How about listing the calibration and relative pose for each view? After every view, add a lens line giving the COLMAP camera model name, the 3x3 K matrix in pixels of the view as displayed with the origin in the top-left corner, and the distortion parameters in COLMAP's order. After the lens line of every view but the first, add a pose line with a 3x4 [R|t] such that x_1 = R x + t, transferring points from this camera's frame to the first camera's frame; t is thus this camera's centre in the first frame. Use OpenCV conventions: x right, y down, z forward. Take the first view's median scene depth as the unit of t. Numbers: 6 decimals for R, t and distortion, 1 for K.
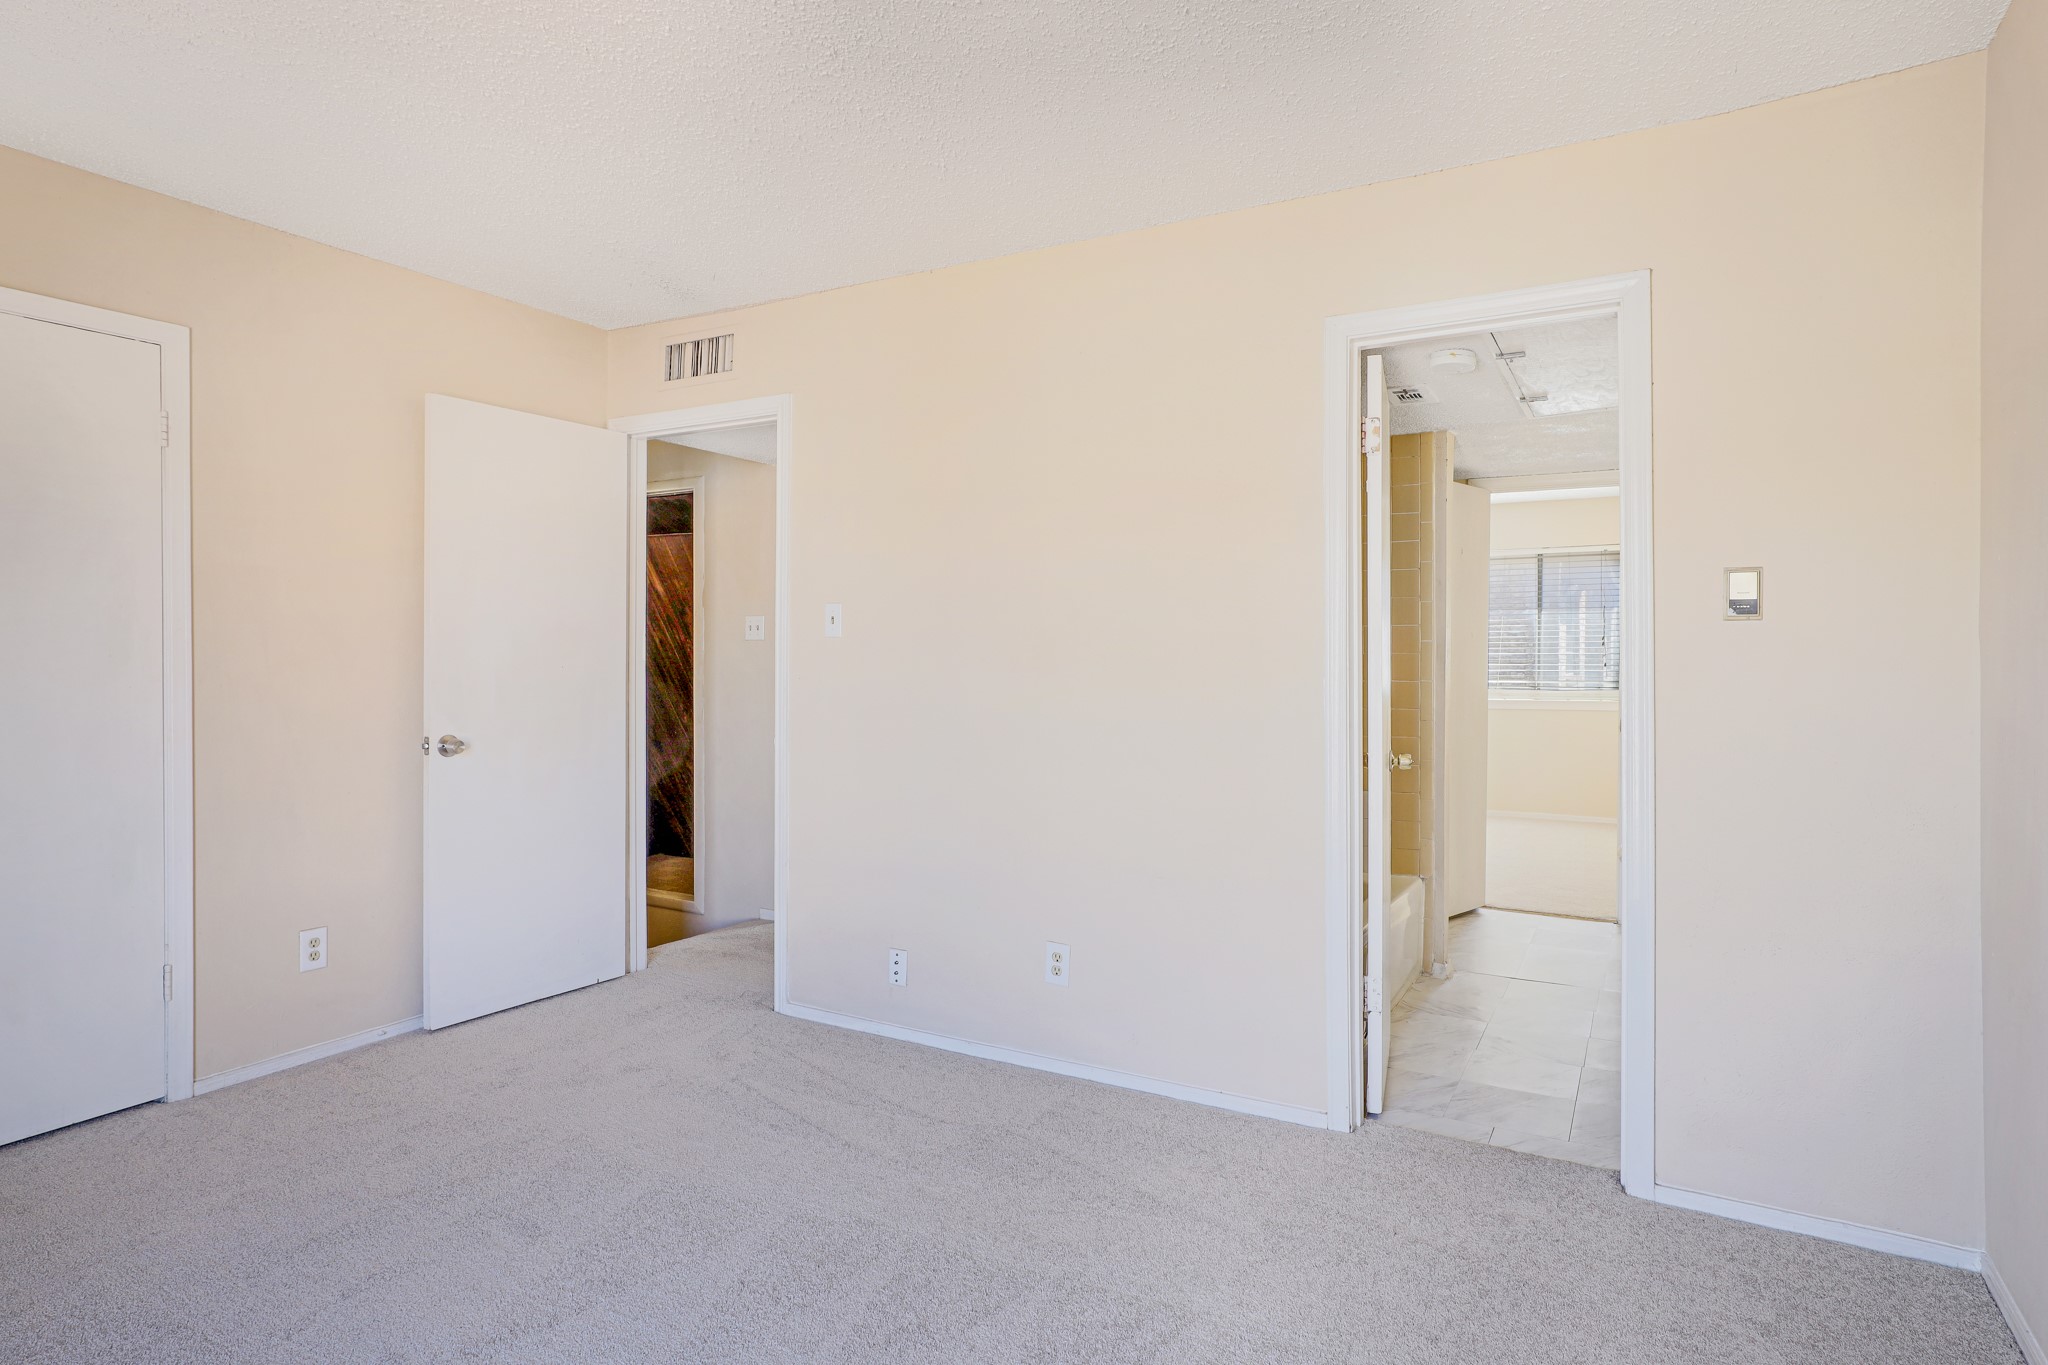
lens RADIAL K [[1132.9, 0, 1024.0], [0, 1132.9, 682.5], [0, 0, 1]] dist [0.002249, 0.000604]
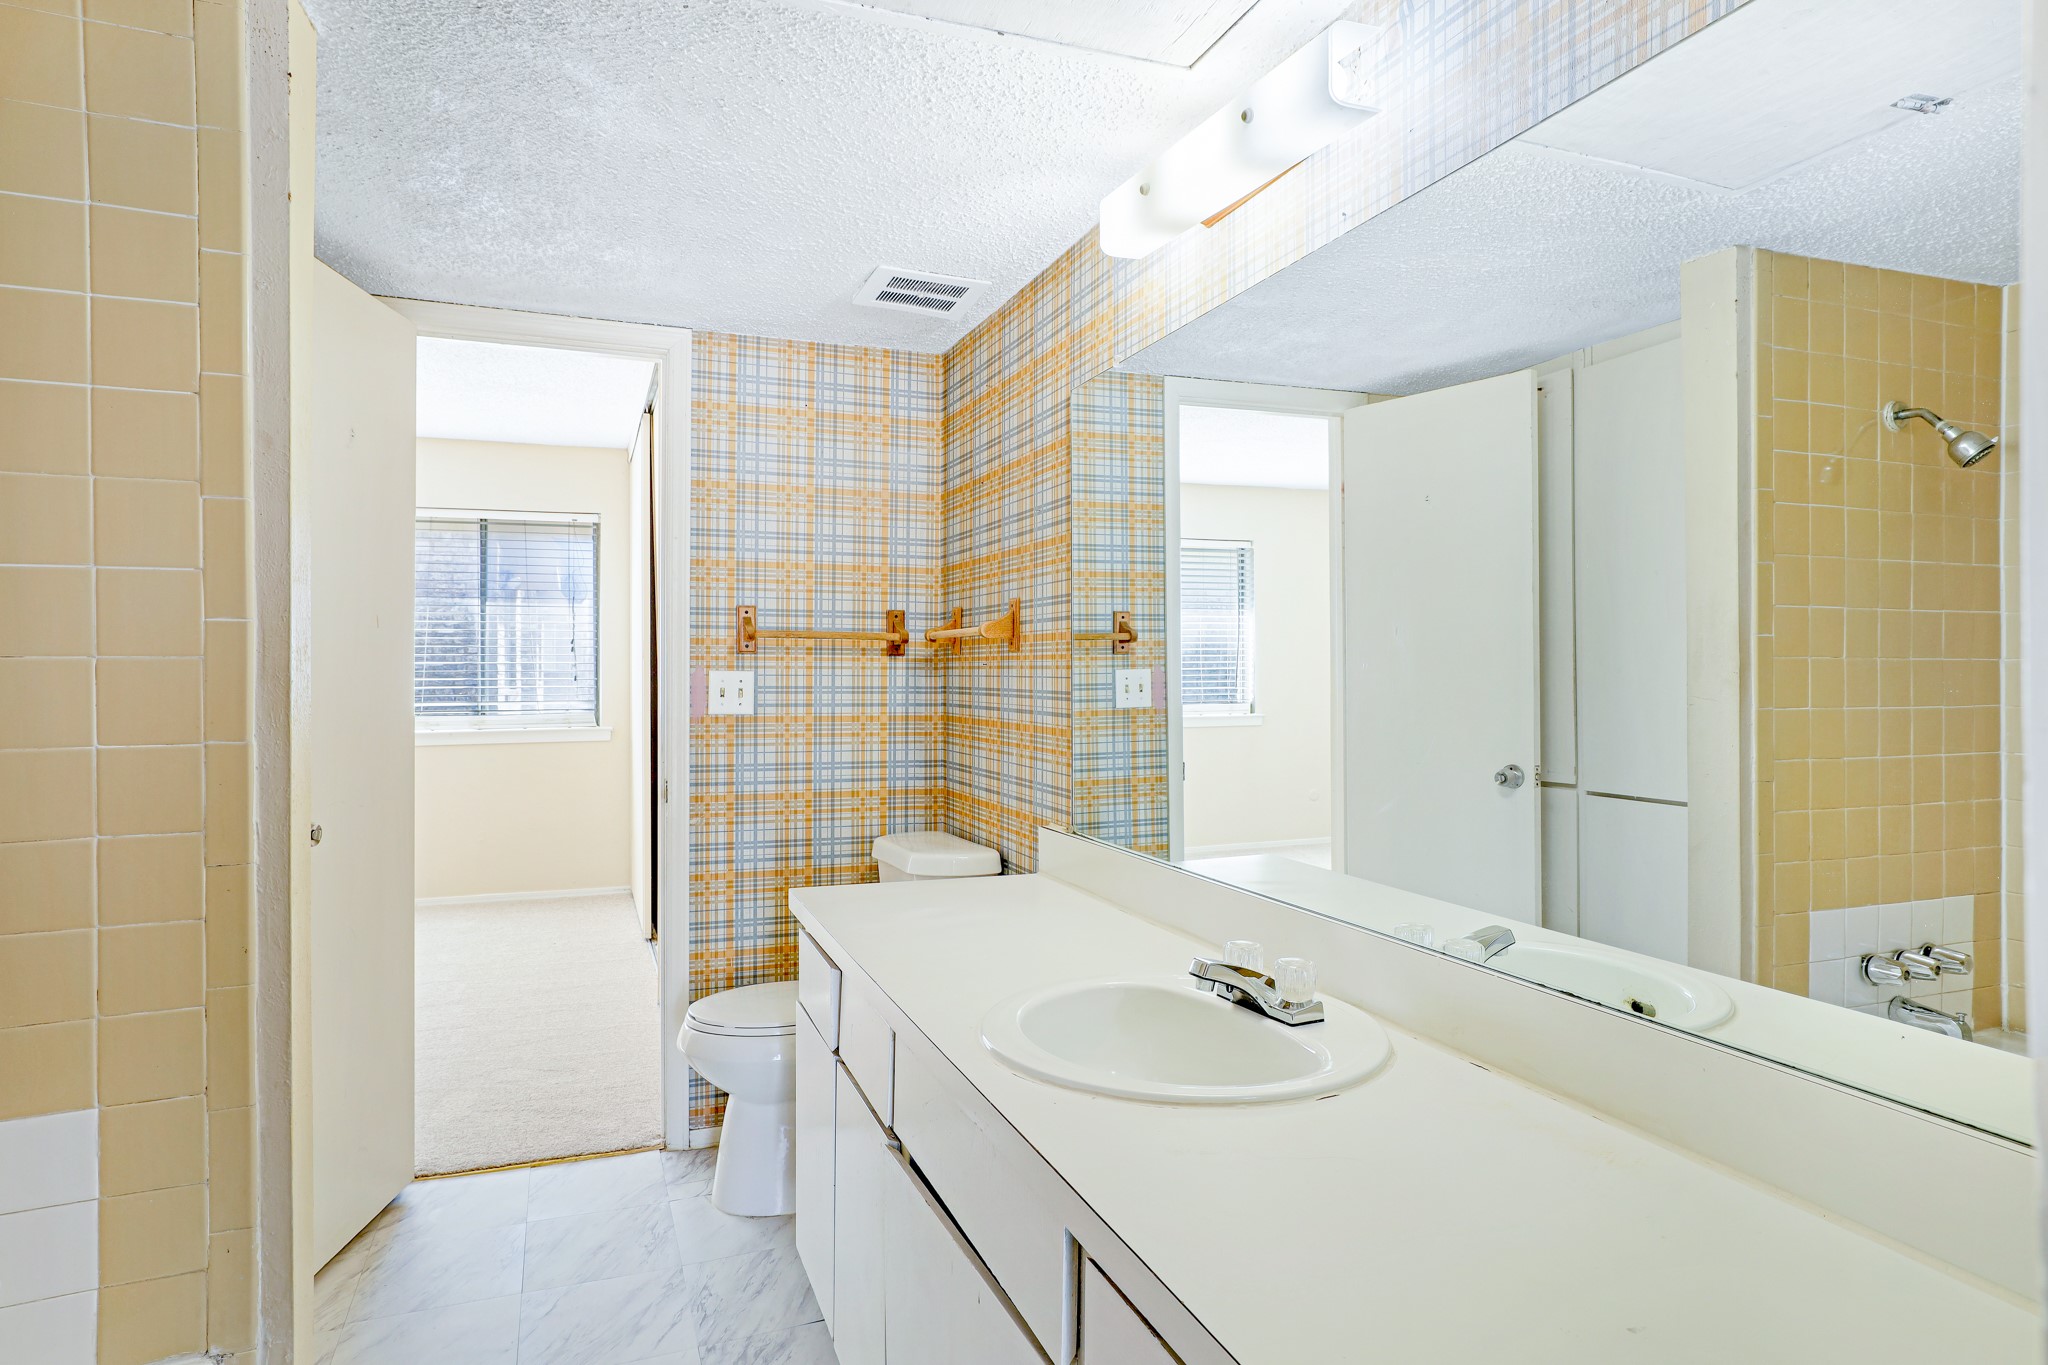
lens RADIAL K [[1132.9, 0, 1024.0], [0, 1132.9, 682.5], [0, 0, 1]] dist [0.002249, 0.000604]
pose [[0.630478, -0.017025, 0.776020, 0.115610], [0.025789, 0.999667, 0.000979, -0.003102], [-0.775779, 0.019395, 0.630707, 0.290858]]
